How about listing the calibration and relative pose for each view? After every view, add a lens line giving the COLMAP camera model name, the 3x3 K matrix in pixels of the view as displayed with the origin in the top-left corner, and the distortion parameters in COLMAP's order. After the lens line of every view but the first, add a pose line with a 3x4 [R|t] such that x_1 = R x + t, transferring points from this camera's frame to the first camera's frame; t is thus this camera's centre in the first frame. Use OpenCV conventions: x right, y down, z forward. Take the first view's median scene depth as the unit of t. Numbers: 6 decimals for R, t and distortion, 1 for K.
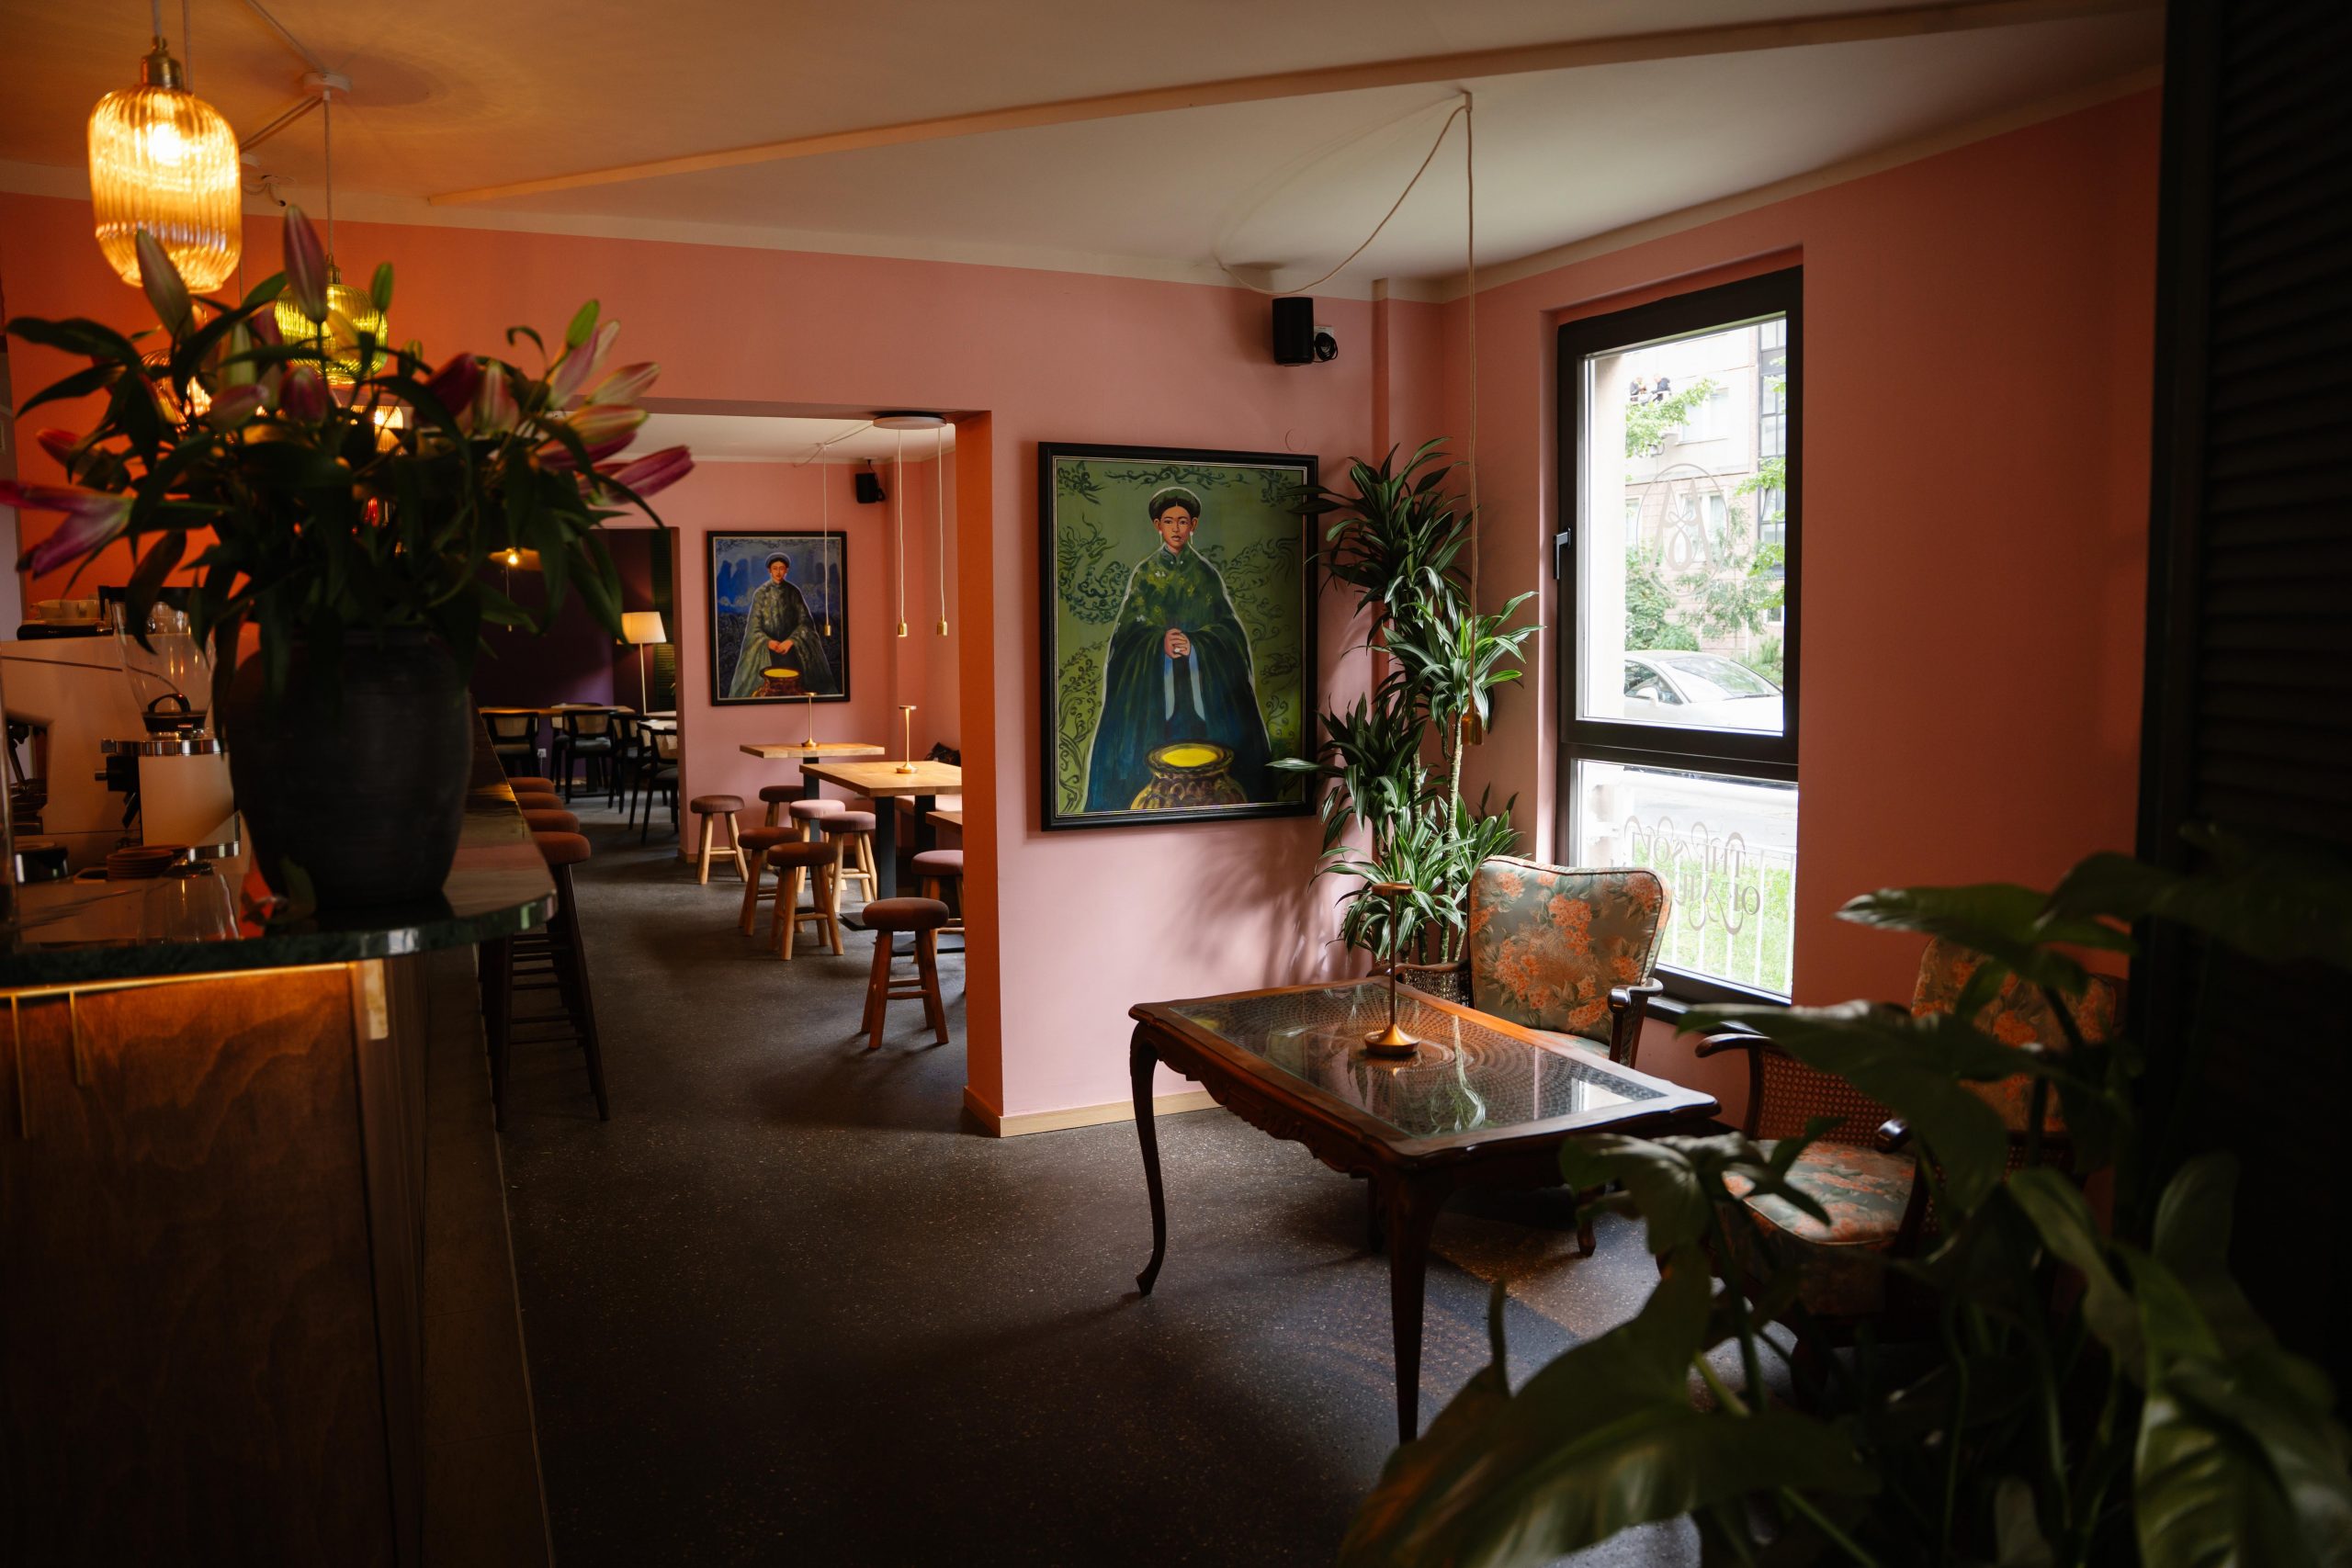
lens RADIAL K [[1649.3, 0, 1176.0], [0, 1649.3, 784.0], [0, 0, 1]] dist [-0.163475, 0.134839]
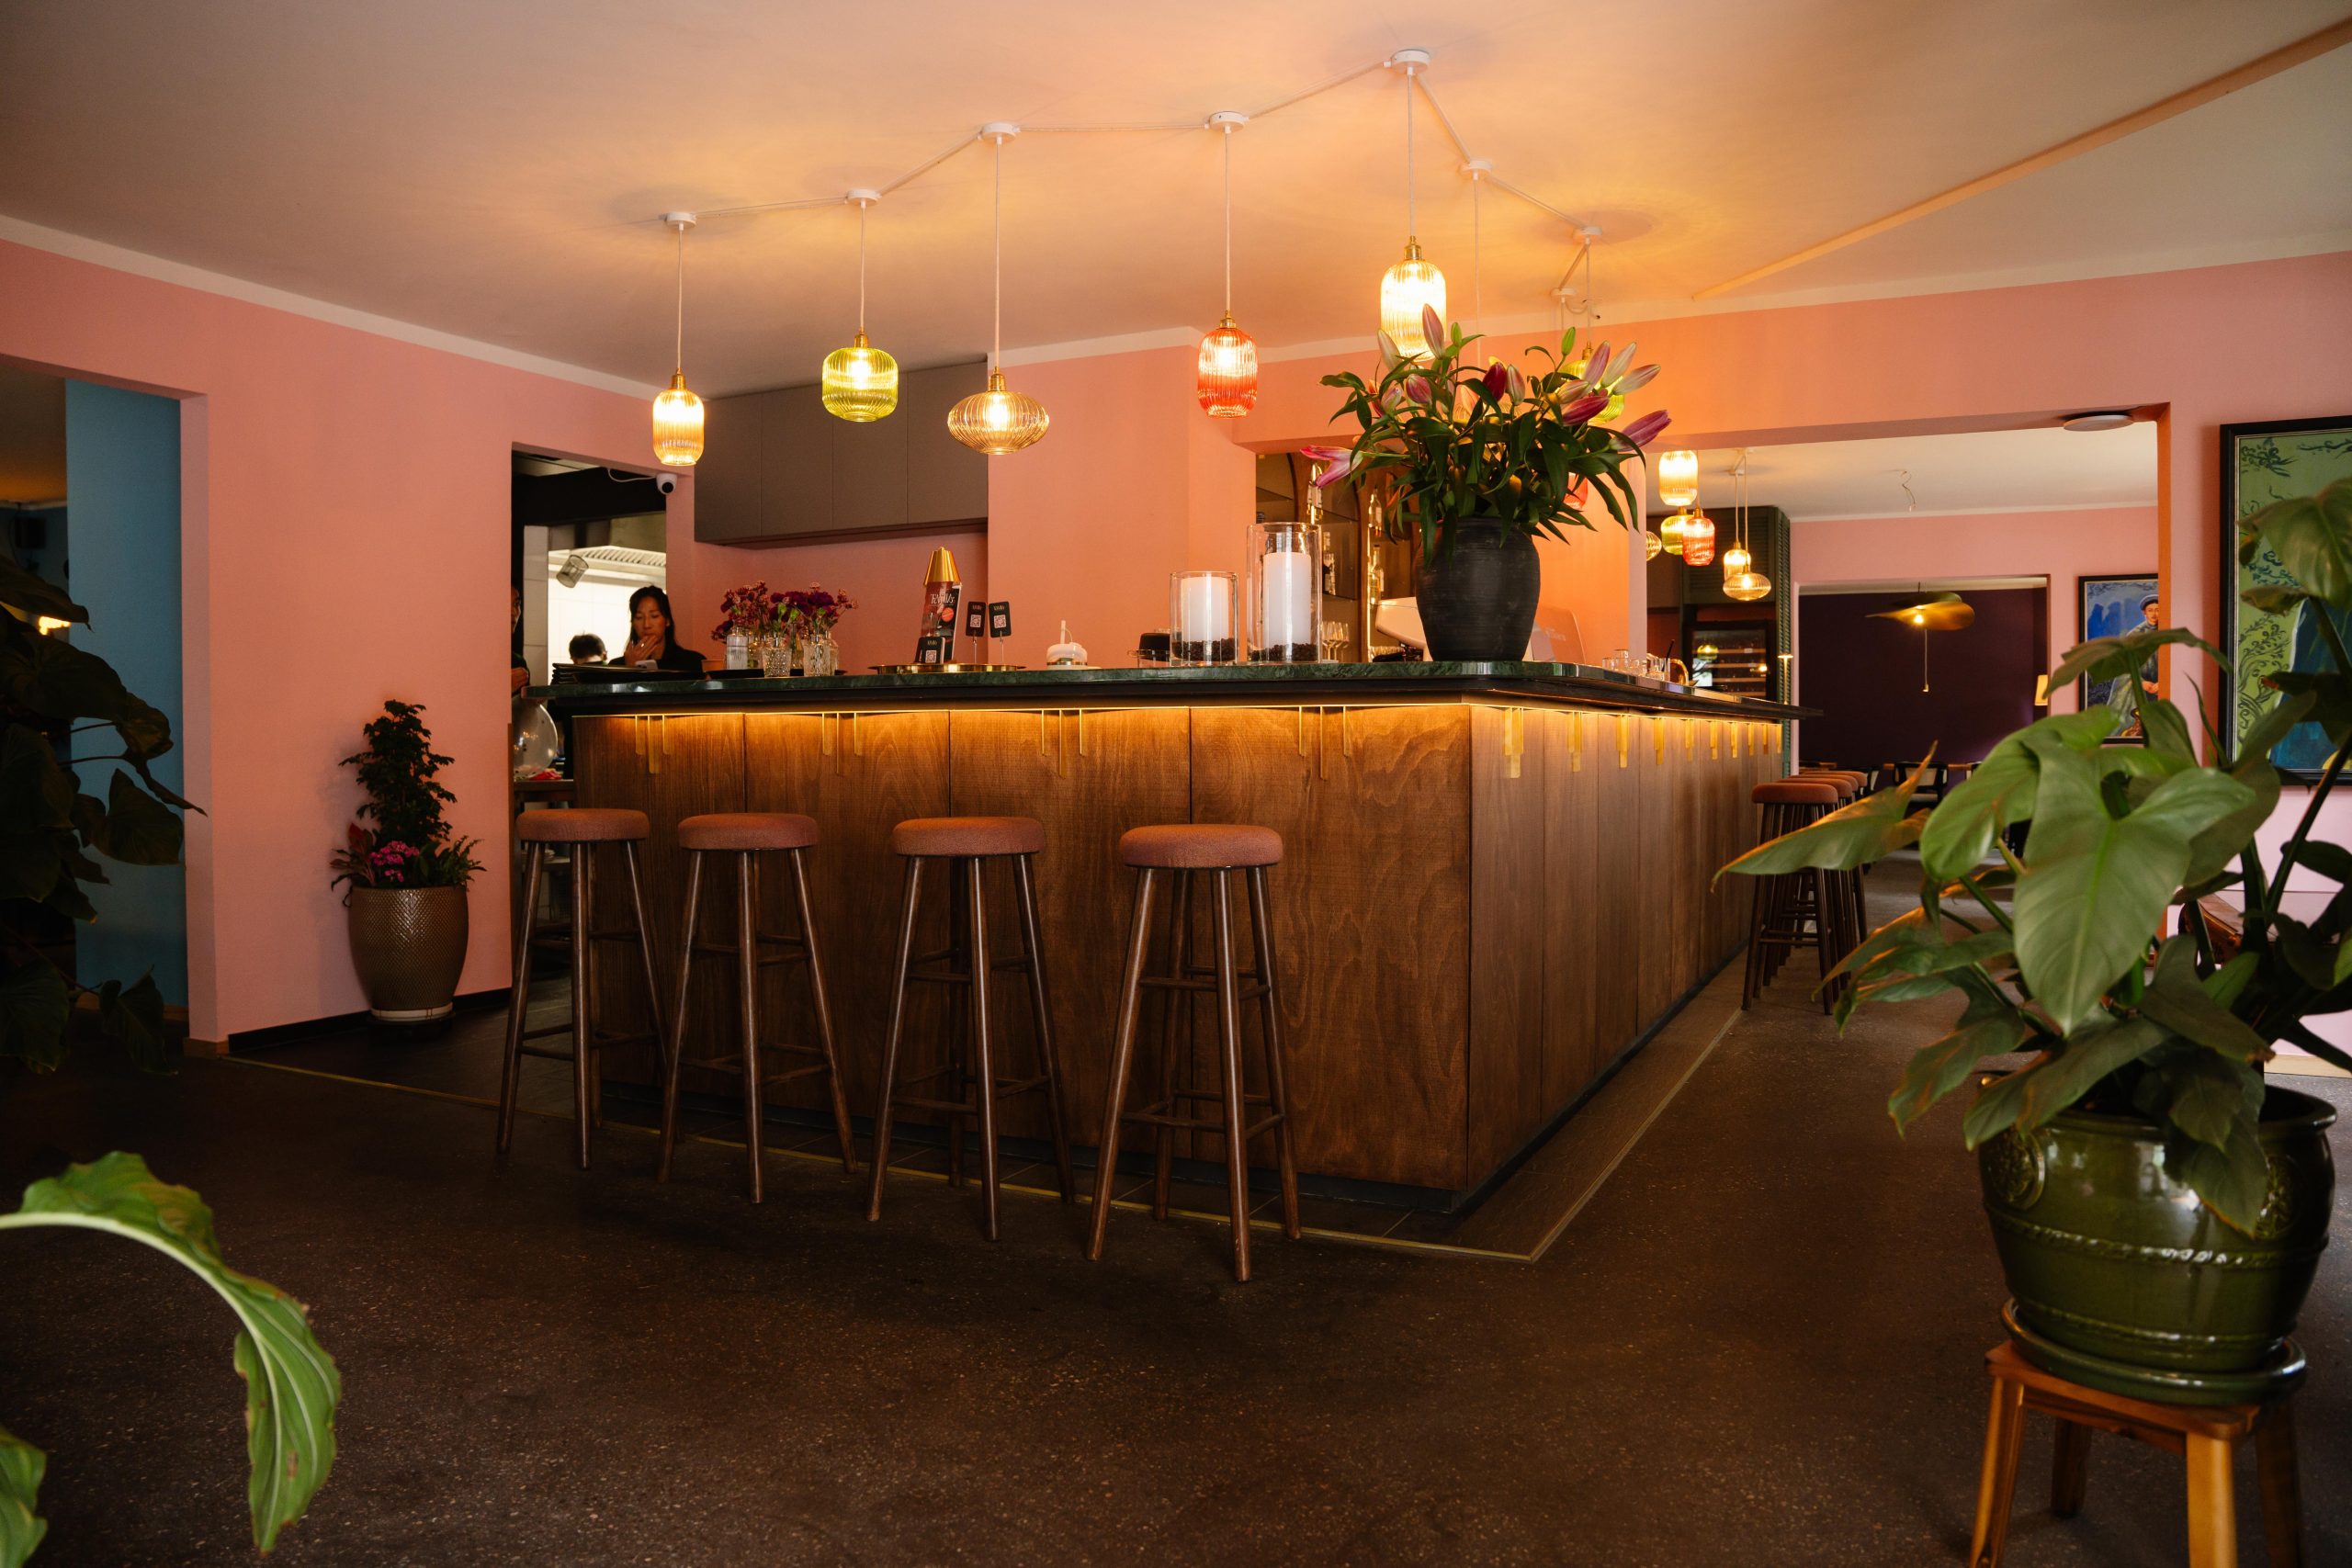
lens RADIAL K [[1649.3, 0, 1176.0], [0, 1649.3, 784.0], [0, 0, 1]] dist [-0.163475, 0.134839]
pose [[0.632041, 0.025574, -0.774513, 0.293373], [-0.077976, 0.996482, -0.030729, 0.116022], [0.771002, 0.079815, 0.631811, -0.180387]]
